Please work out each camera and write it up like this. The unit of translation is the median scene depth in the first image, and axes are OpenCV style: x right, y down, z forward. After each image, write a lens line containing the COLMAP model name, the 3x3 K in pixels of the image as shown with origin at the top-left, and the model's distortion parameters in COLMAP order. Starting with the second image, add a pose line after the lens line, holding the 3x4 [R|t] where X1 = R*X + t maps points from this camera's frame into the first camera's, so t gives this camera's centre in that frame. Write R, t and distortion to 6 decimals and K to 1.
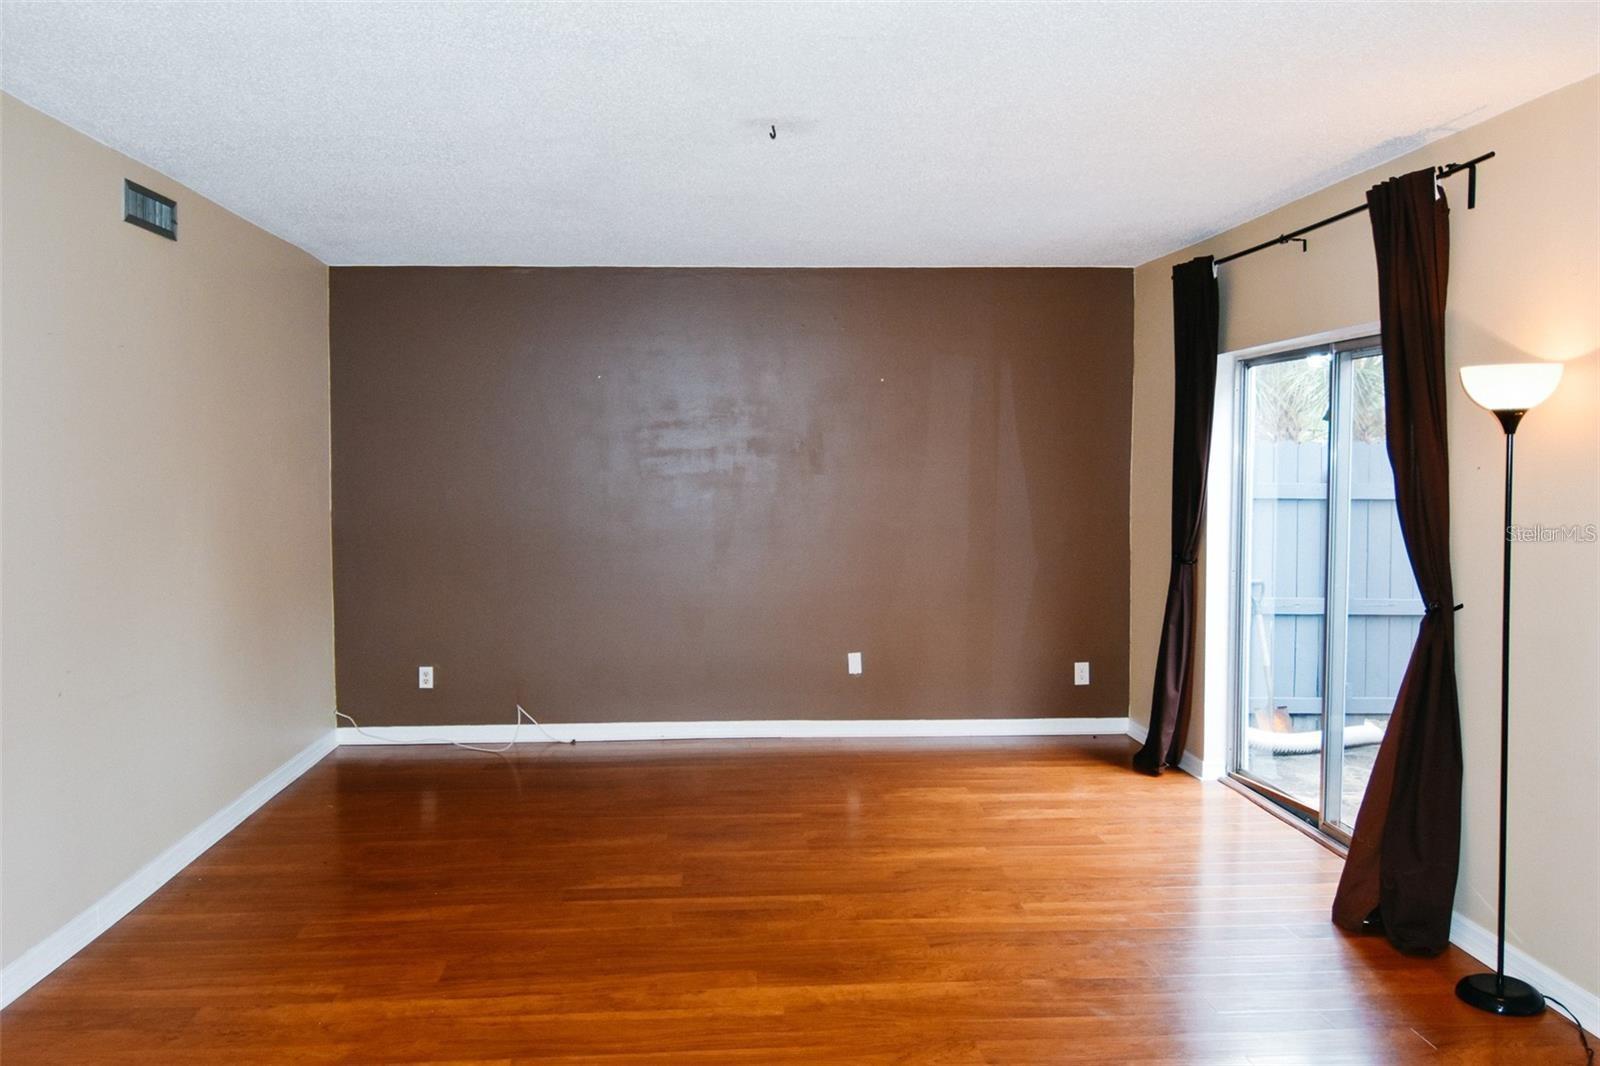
lens RADIAL K [[1212.6, 0, 802.6], [0, 1212.6, 512.2], [0, 0, 1]] dist [0.038922, -0.068120]
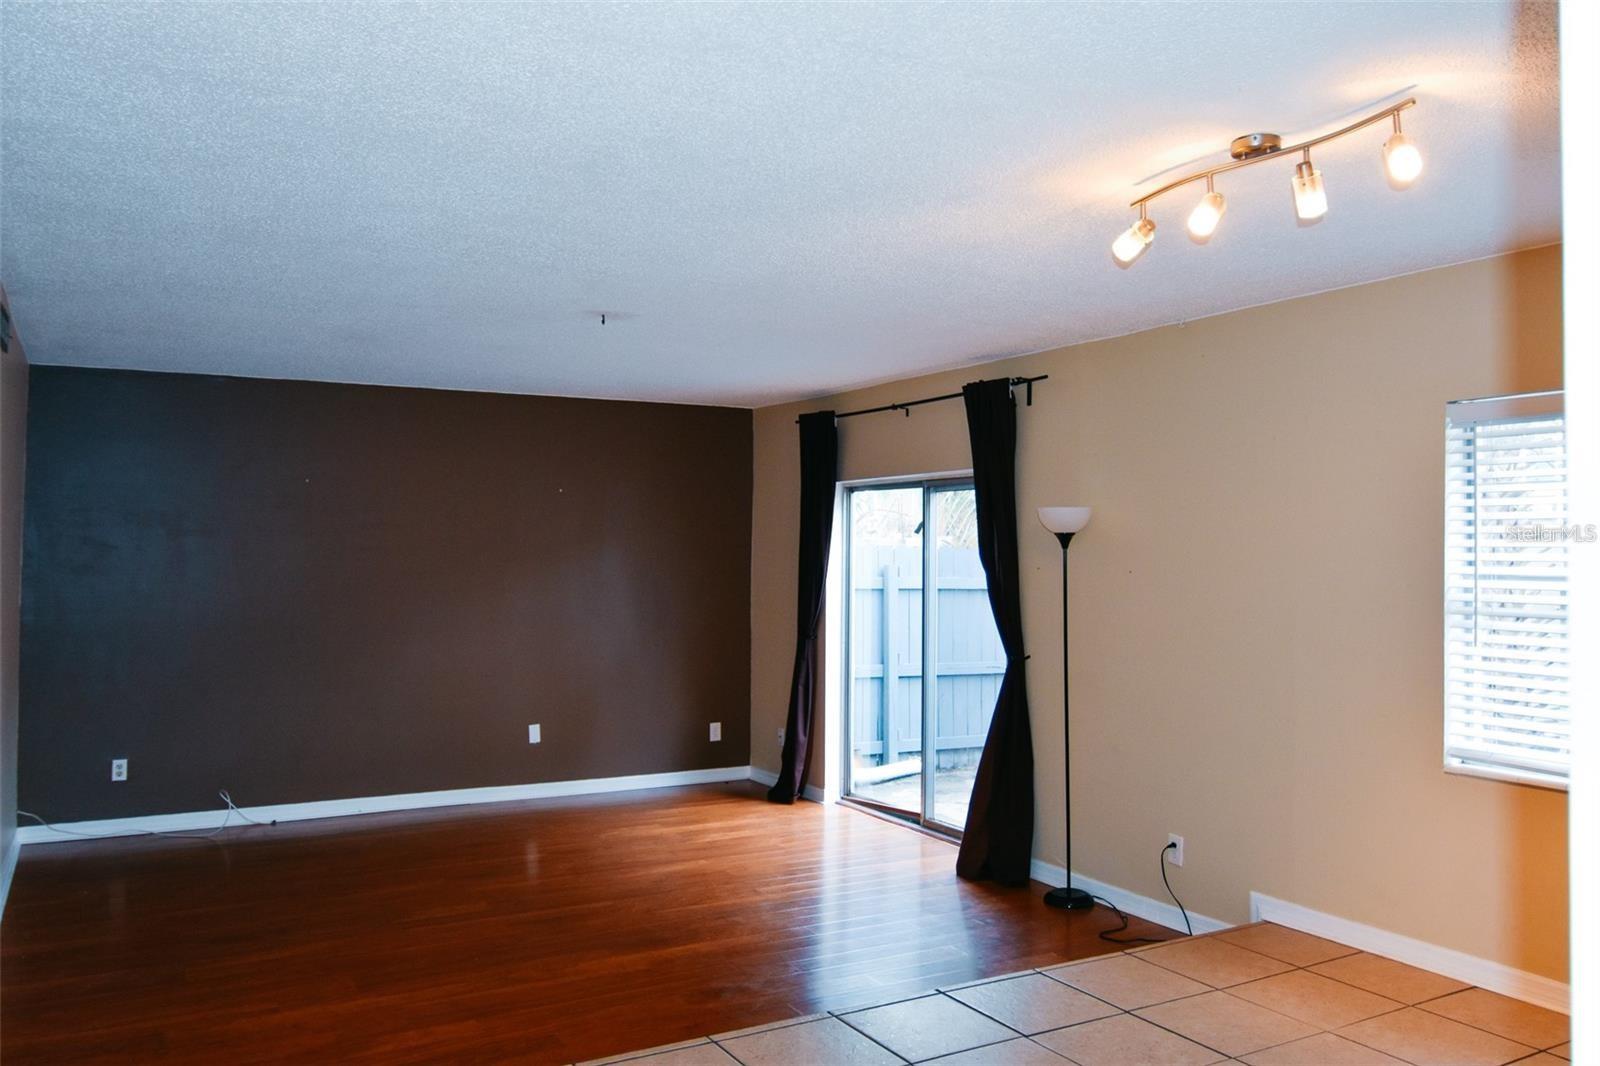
lens RADIAL K [[1230.7, 0, 796.3], [0, 1230.7, 516.4], [0, 0, 1]] dist [0.039422, -0.057139]
pose [[0.904680, 0.020631, 0.425591, -0.317148], [0.009970, 0.997529, -0.069551, 0.003192], [-0.425974, 0.067165, 0.902239, -0.242798]]
